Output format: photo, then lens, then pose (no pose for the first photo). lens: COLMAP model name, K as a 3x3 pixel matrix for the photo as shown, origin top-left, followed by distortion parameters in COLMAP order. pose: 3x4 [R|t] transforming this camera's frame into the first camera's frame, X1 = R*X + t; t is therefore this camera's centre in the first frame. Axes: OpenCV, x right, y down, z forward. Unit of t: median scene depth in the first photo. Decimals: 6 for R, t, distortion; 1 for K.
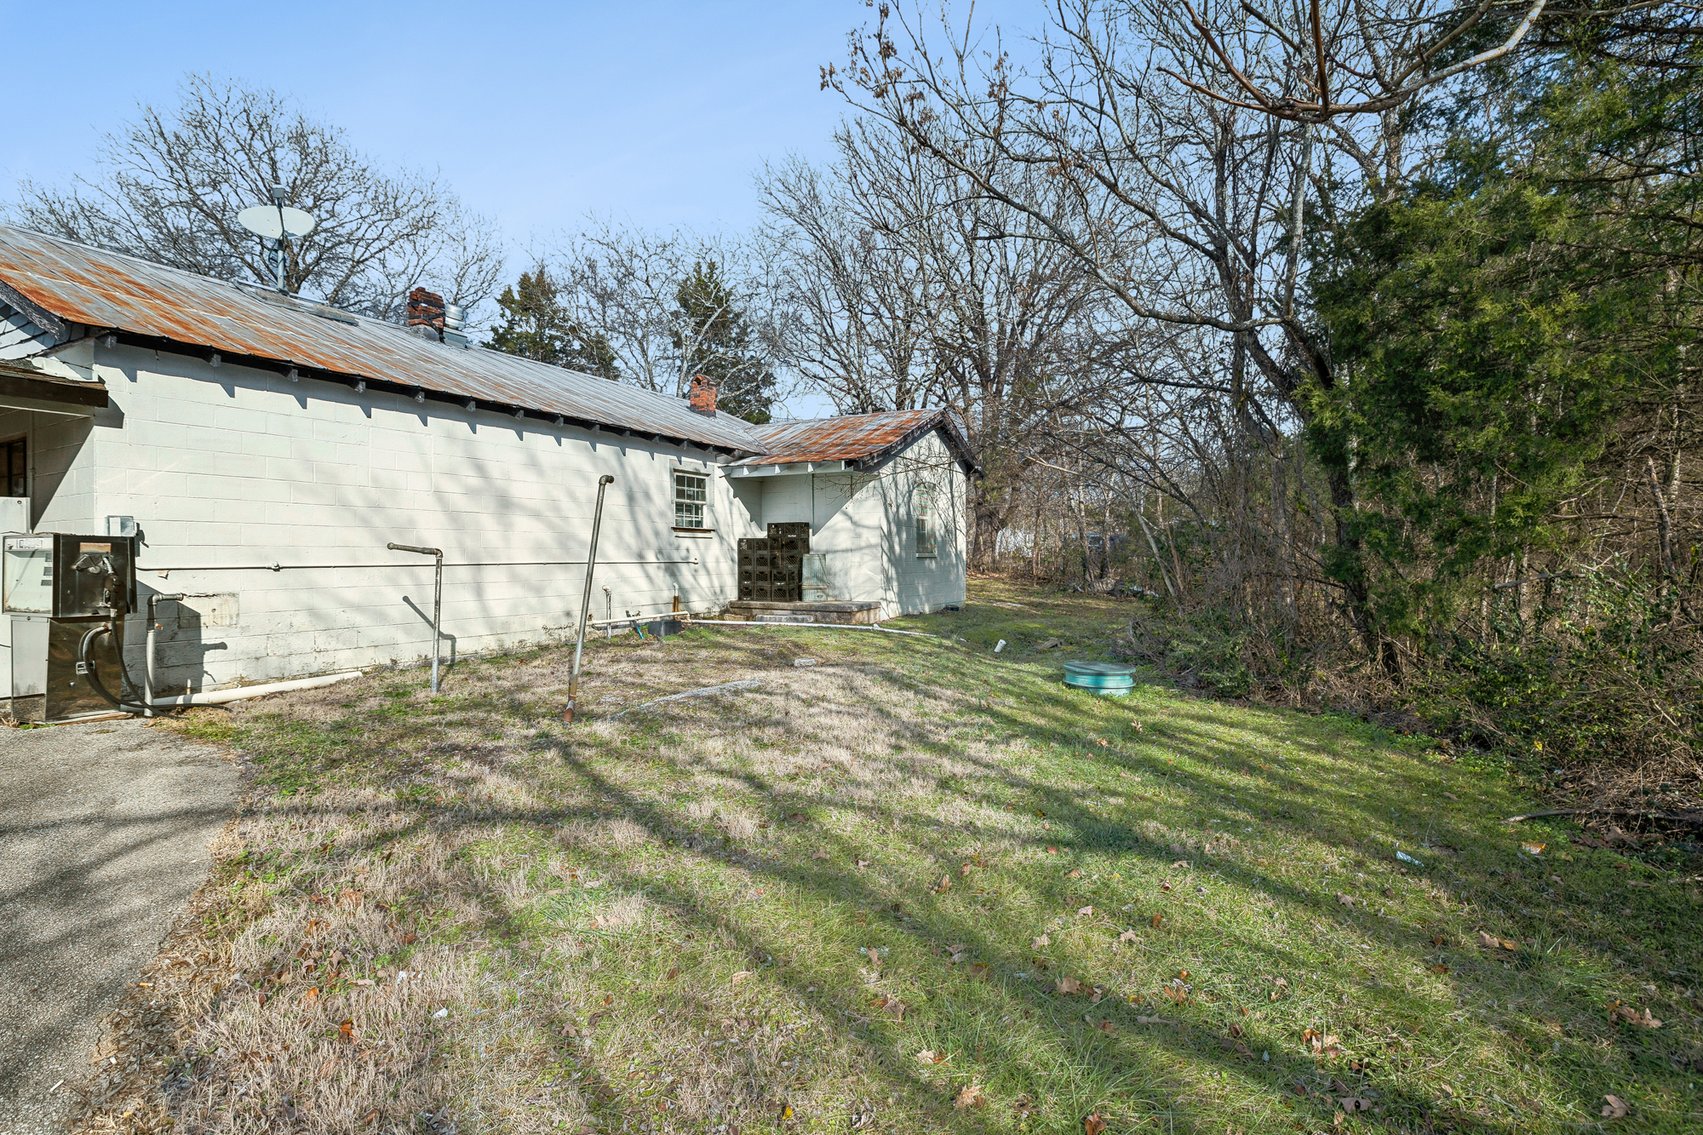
lens RADIAL K [[776.7, 0, 842.5], [0, 776.7, 561.3], [0, 0, 1]] dist [-0.001358, -0.000035]
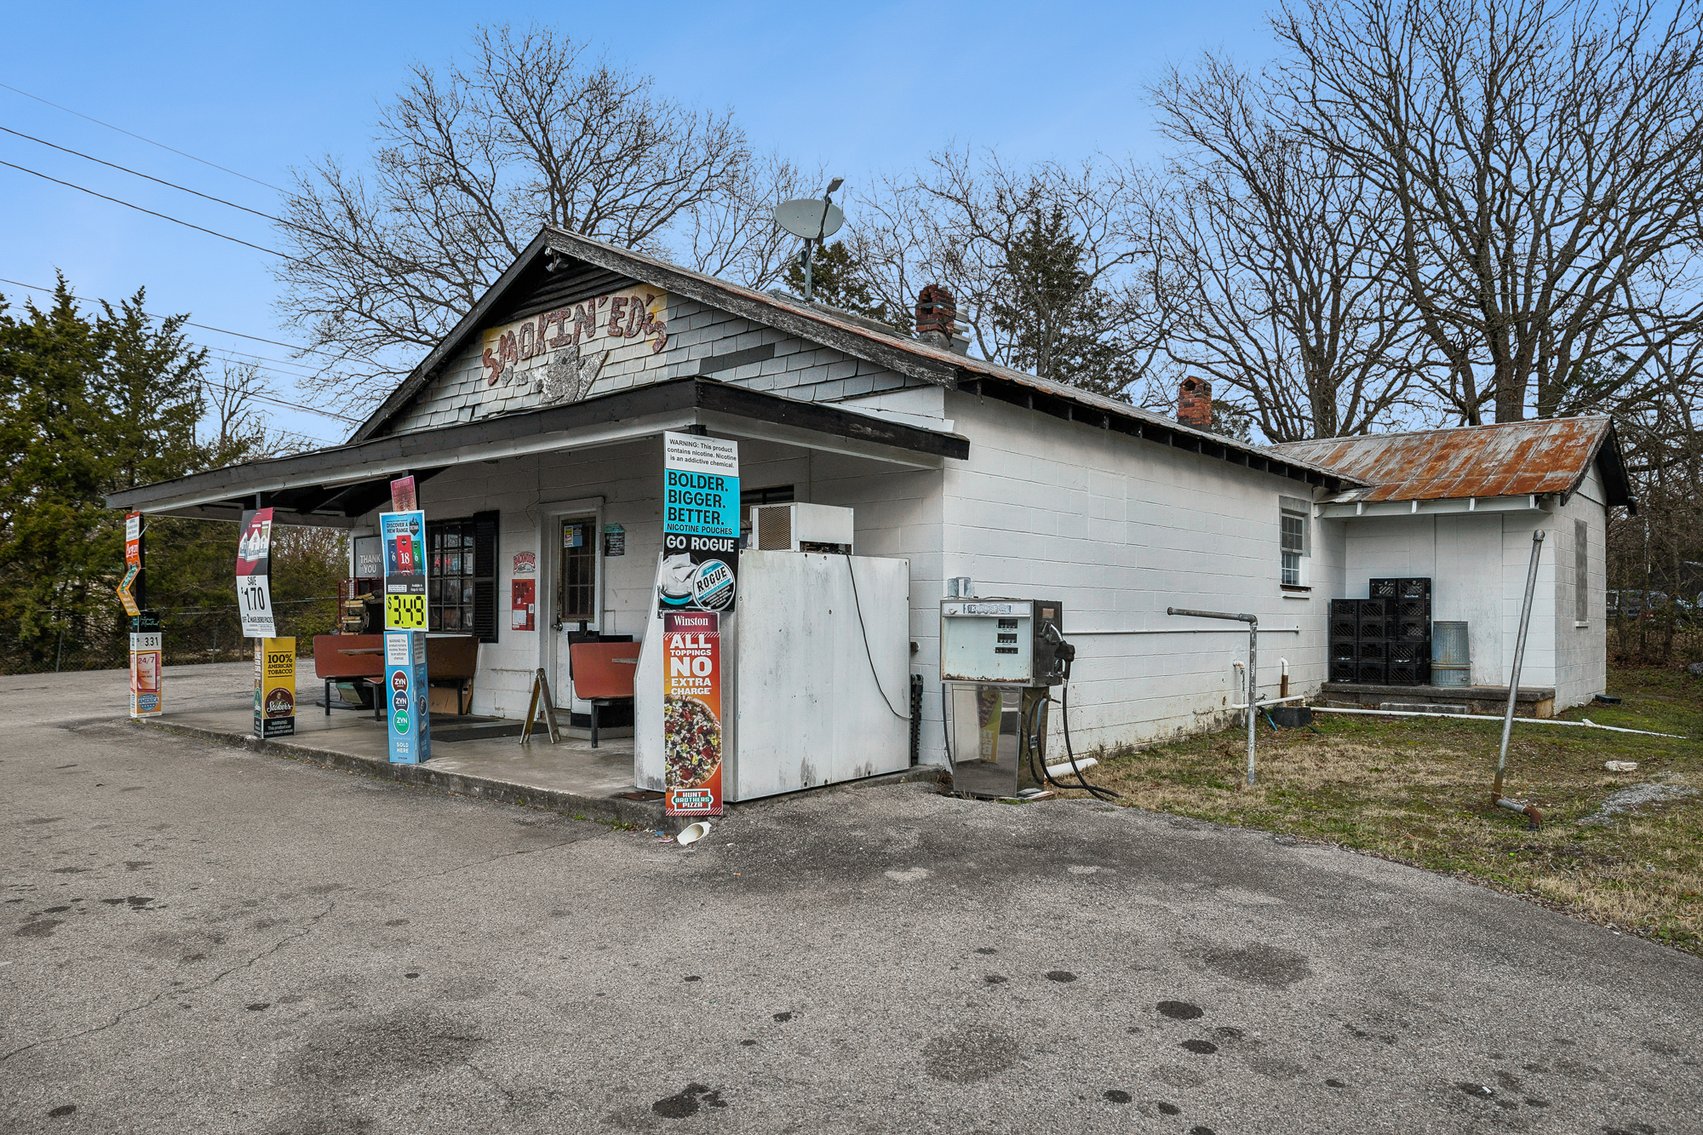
lens RADIAL K [[1133.3, 0, 856.1], [0, 1133.3, 608.6], [0, 0, 1]] dist [0.007041, 0.001029]
pose [[0.981691, 0.008670, -0.190283, -0.381007], [-0.011190, 0.999863, -0.012177, -0.002177], [0.190152, 0.014083, 0.981654, -0.157956]]
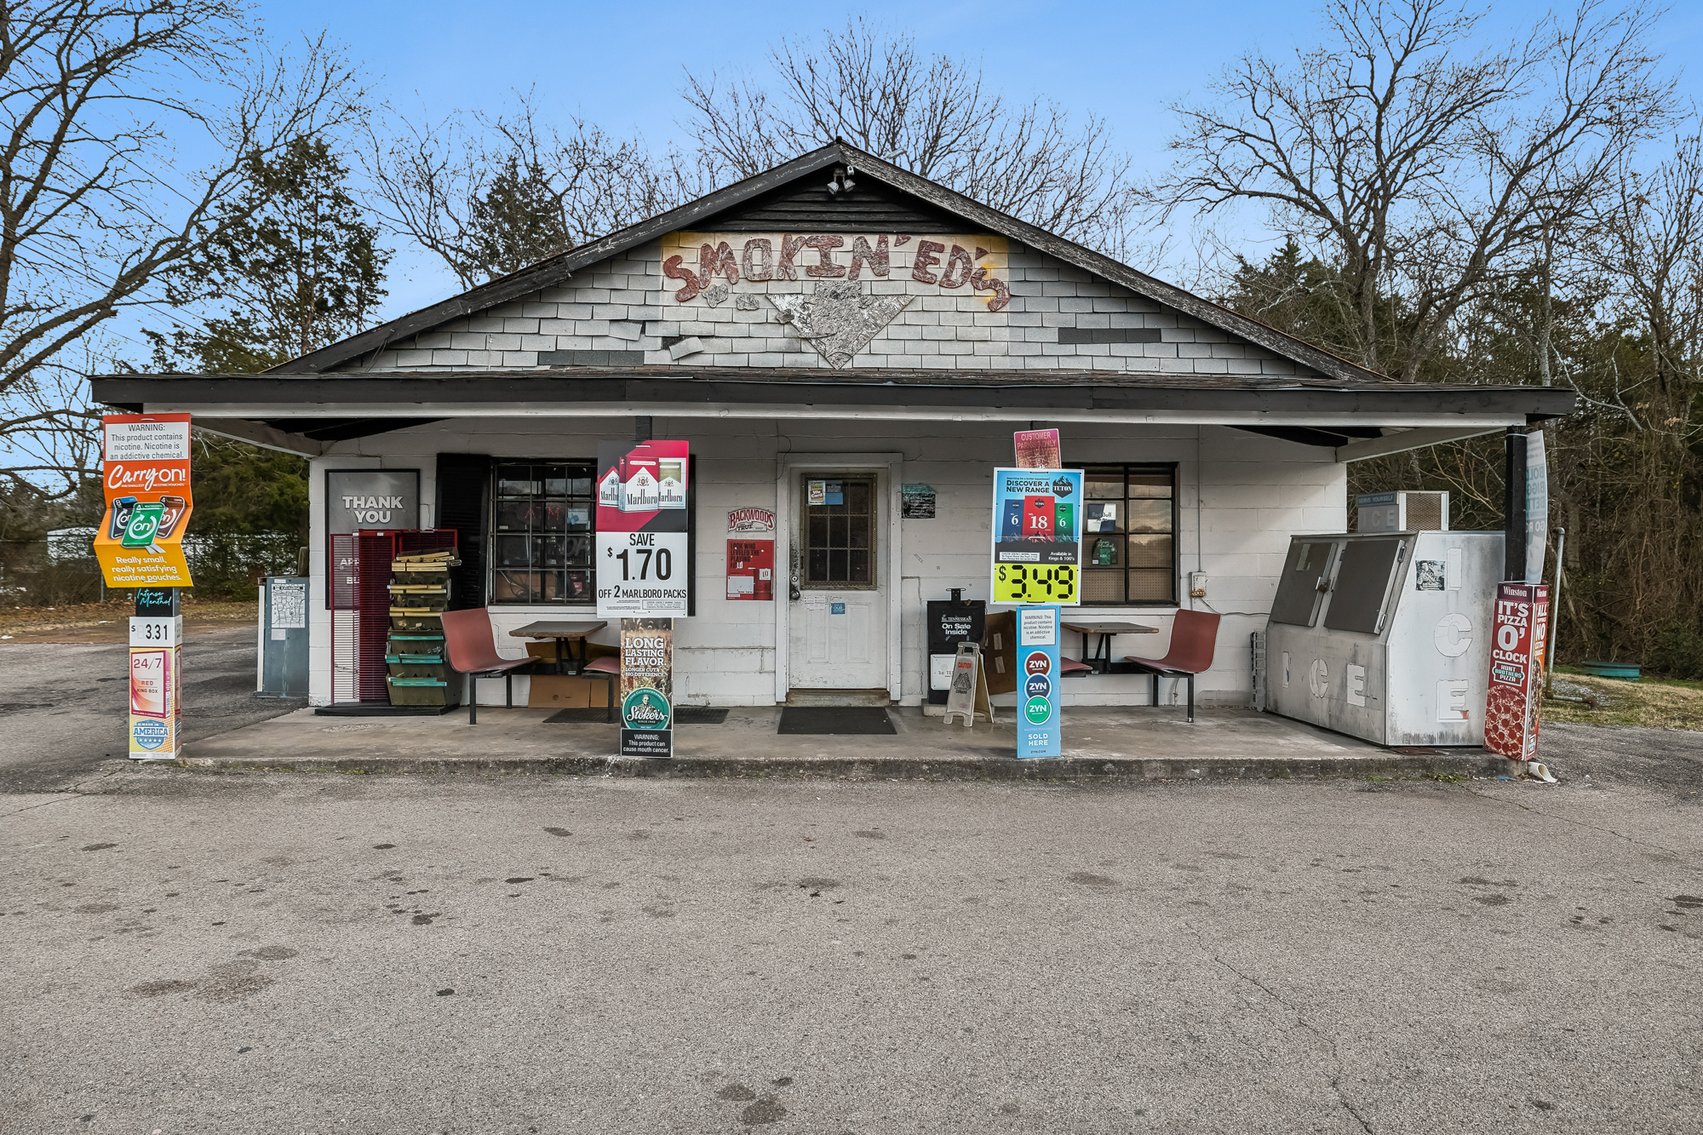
lens RADIAL K [[1061.5, 0, 845.5], [0, 1061.5, 561.5], [0, 0, 1]] dist [0.004887, 0.001438]
pose [[0.852661, 0.012006, 0.522326, -1.123600], [-0.004279, 0.999863, -0.015997, -0.007563], [-0.522447, 0.011405, 0.852596, 0.031005]]
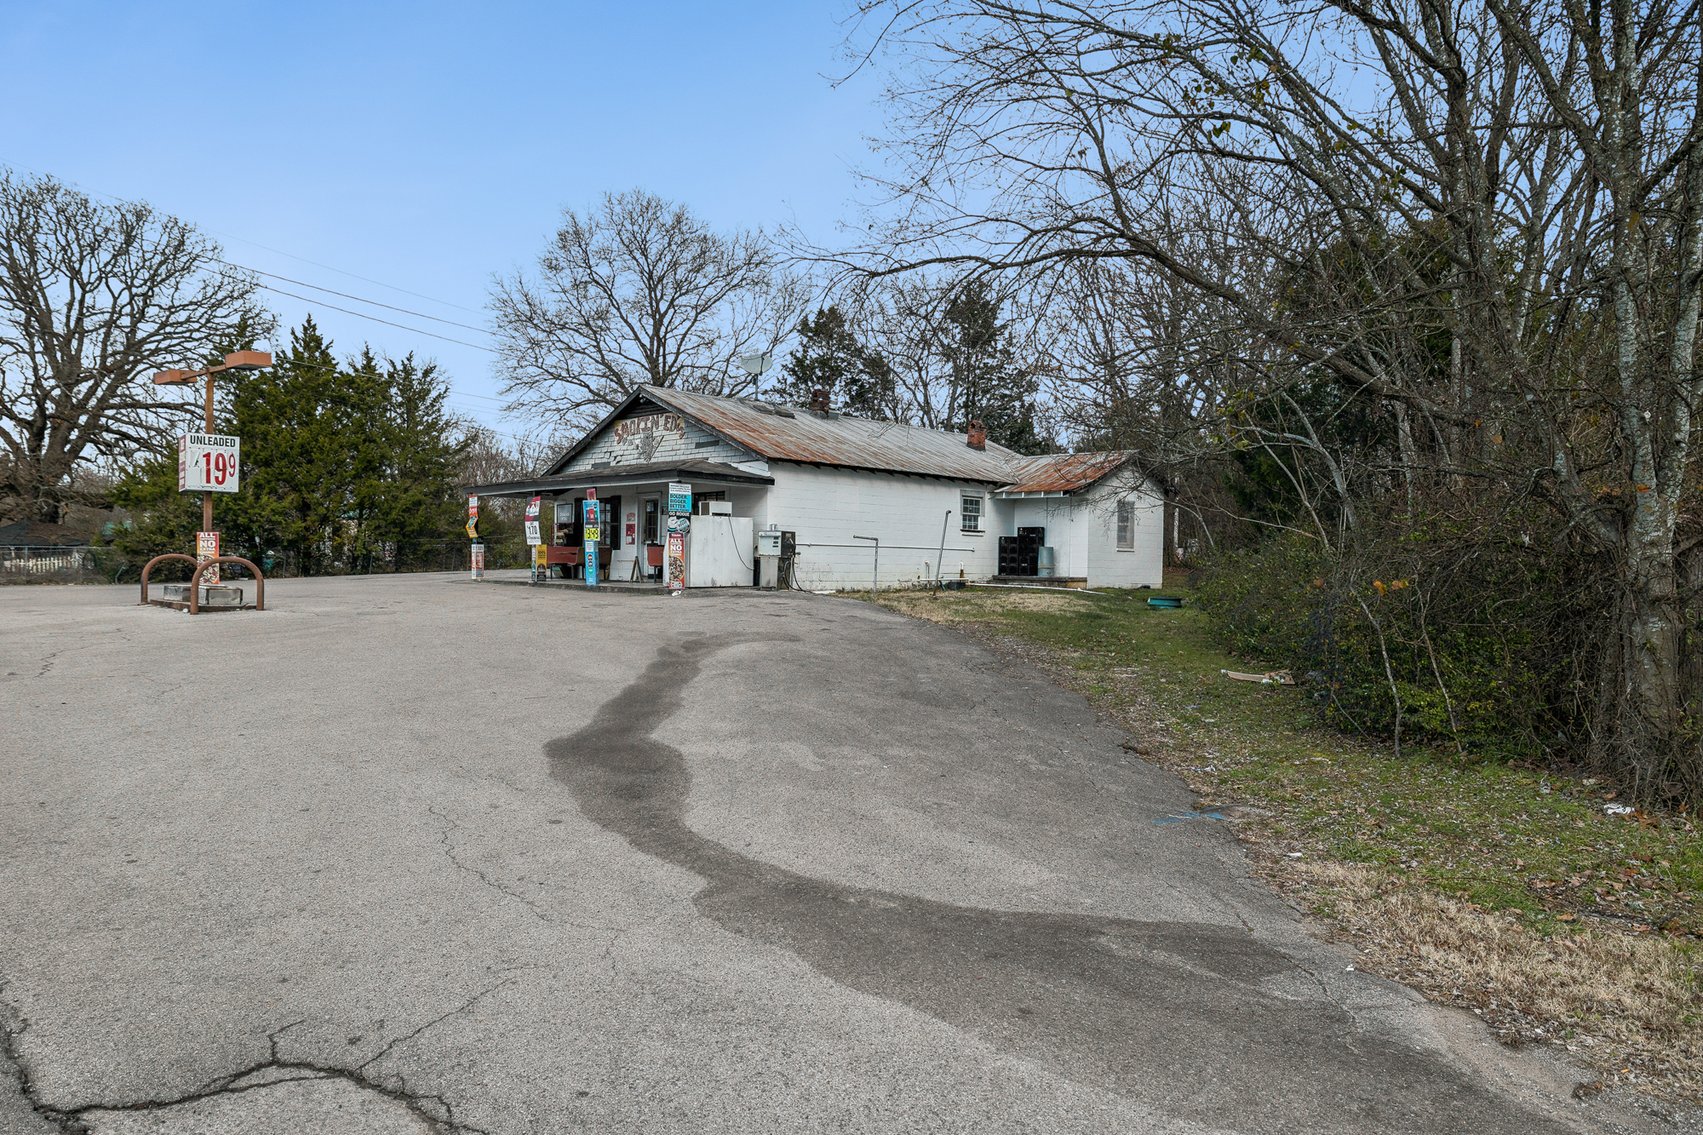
lens RADIAL K [[1061.5, 0, 865.6], [0, 1061.5, 577.9], [0, 0, 1]] dist [0.004887, 0.001438]
pose [[0.966782, 0.024179, -0.254455, 0.162449], [-0.022361, 0.999700, 0.010034, 0.040863], [0.254621, -0.004011, 0.967033, -1.213811]]
